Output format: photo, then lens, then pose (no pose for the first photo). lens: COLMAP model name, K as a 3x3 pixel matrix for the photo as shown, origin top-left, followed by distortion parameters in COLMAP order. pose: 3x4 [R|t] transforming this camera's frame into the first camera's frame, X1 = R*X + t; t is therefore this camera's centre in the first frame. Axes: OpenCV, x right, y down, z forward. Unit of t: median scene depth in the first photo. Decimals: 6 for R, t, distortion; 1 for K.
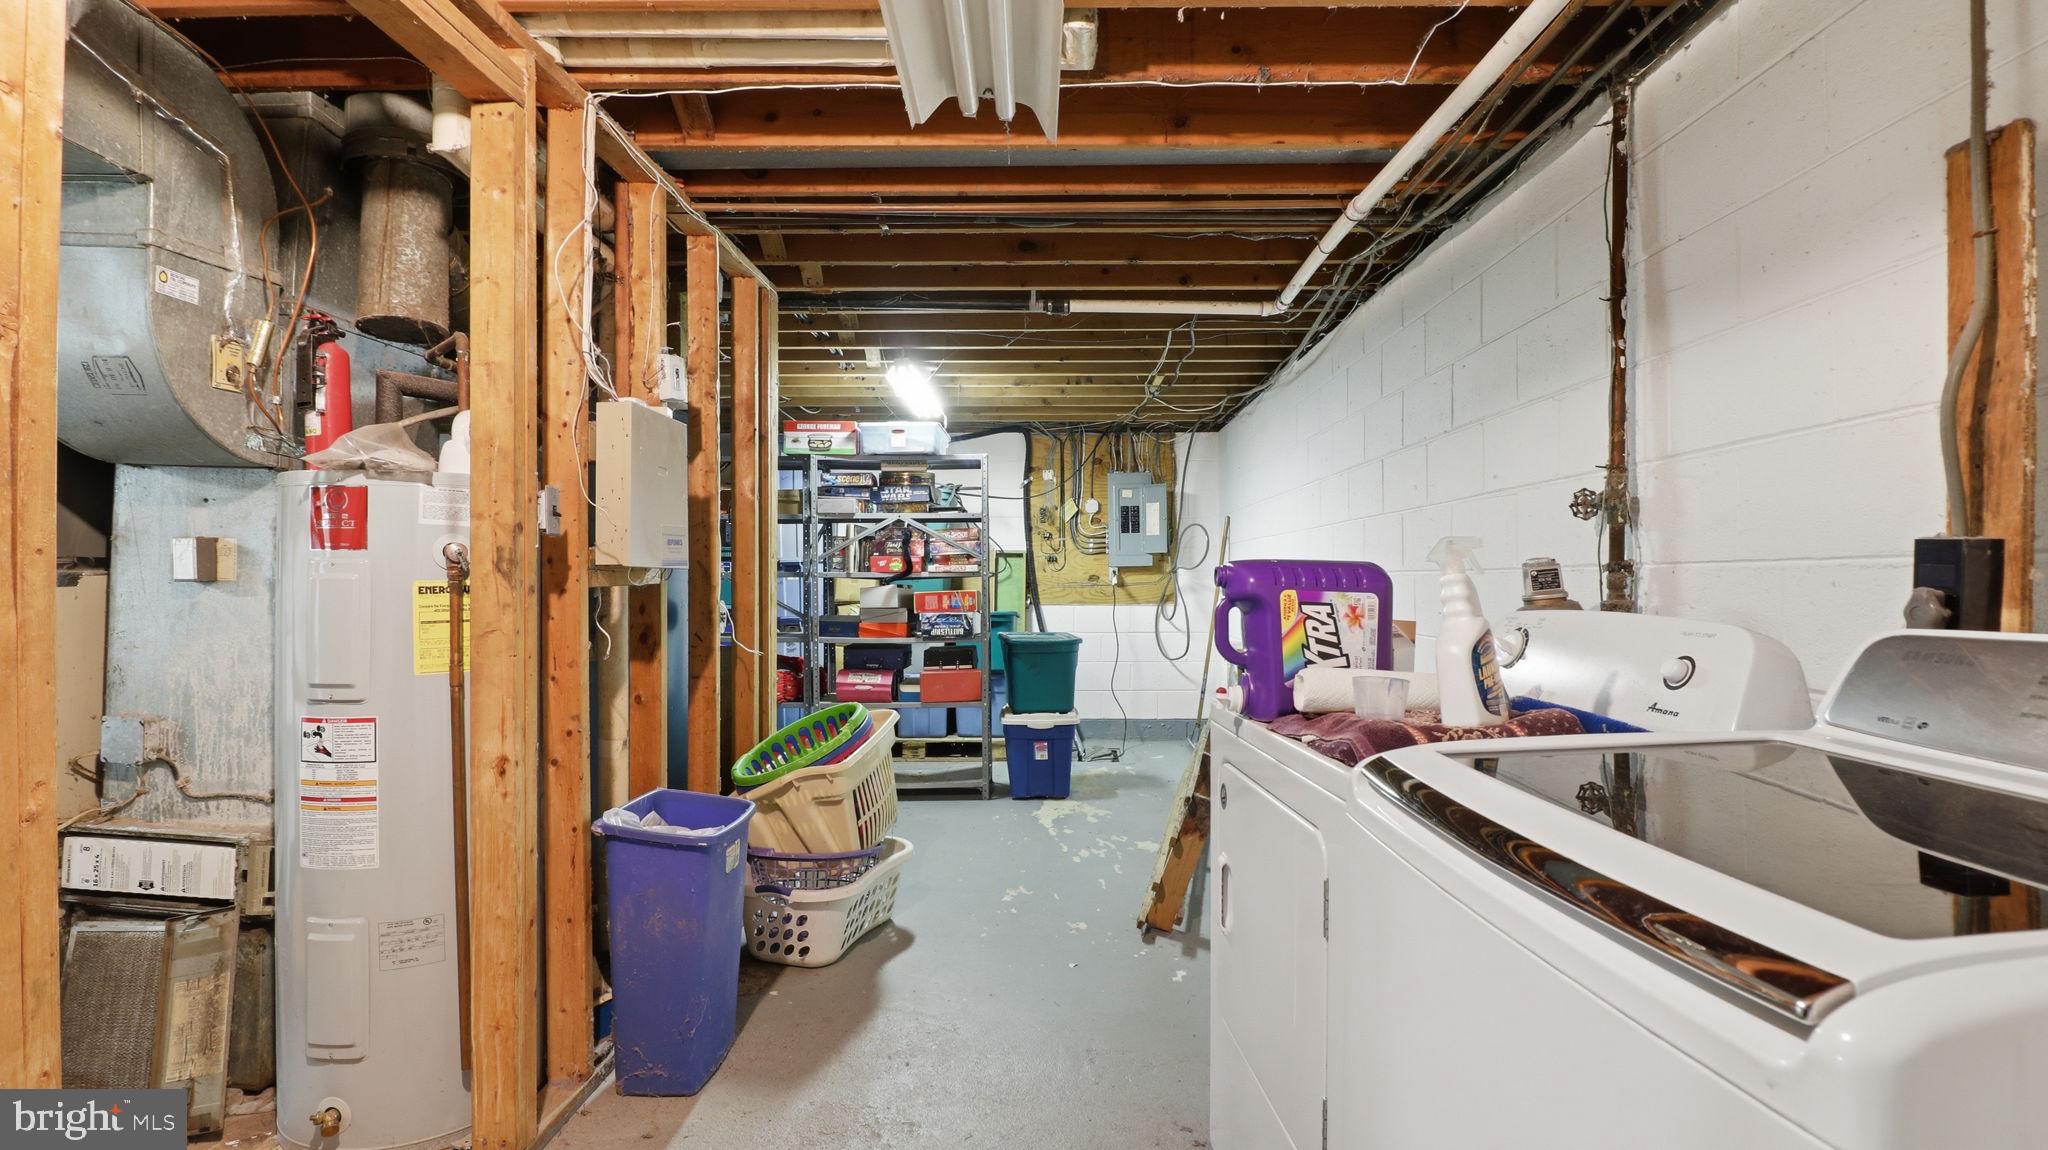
lens RADIAL K [[978.3, 0, 1026.7], [0, 978.3, 570.8], [0, 0, 1]] dist [-0.003916, -0.000683]
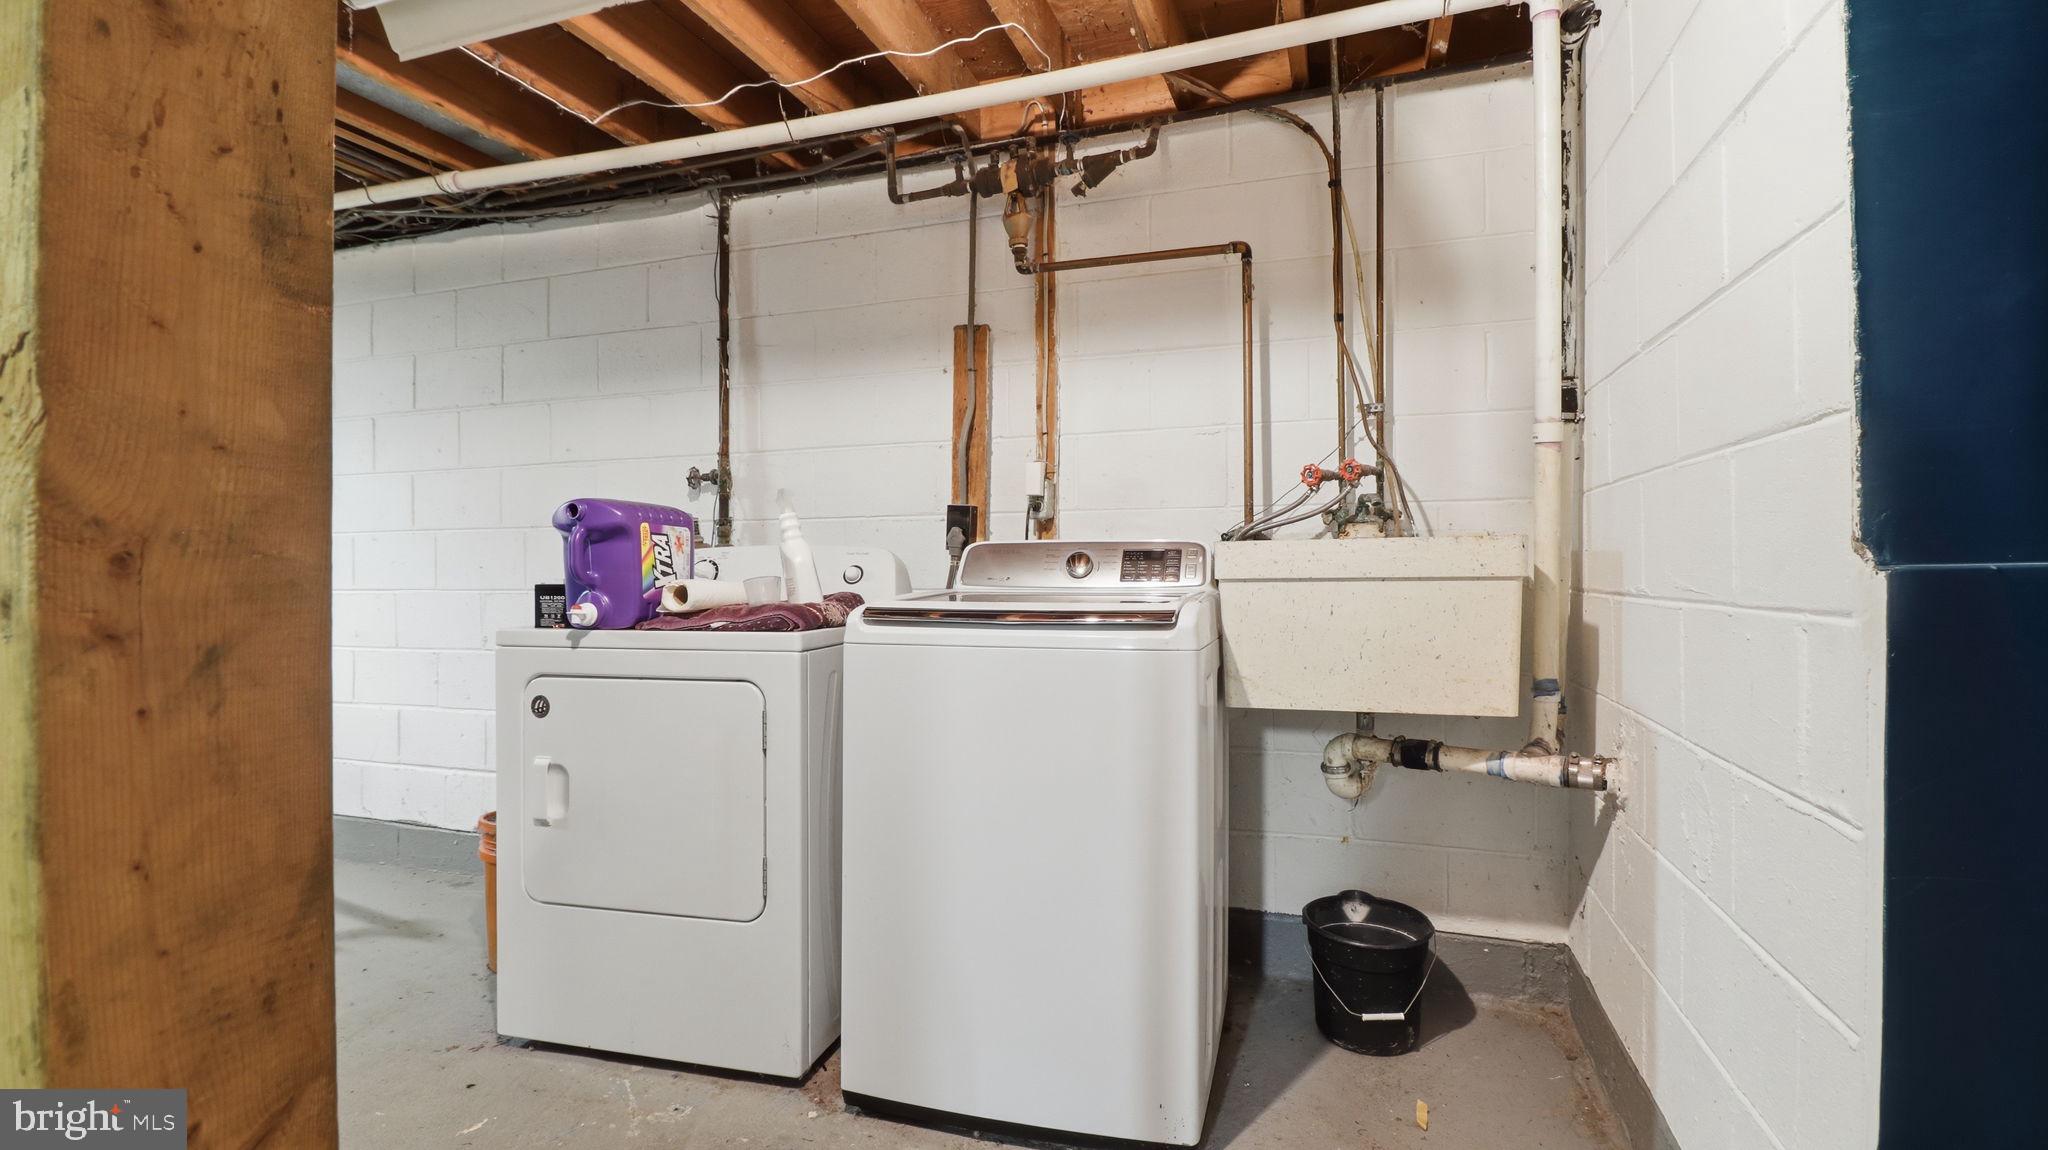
lens RADIAL K [[978.3, 0, 1020.6], [0, 978.3, 574.2], [0, 0, 1]] dist [-0.003916, -0.000683]
pose [[0.319437, -0.006178, 0.947587, -0.671979], [-0.003042, 0.999967, 0.007545, 0.064392], [-0.947603, -0.005292, 0.319408, 0.102814]]
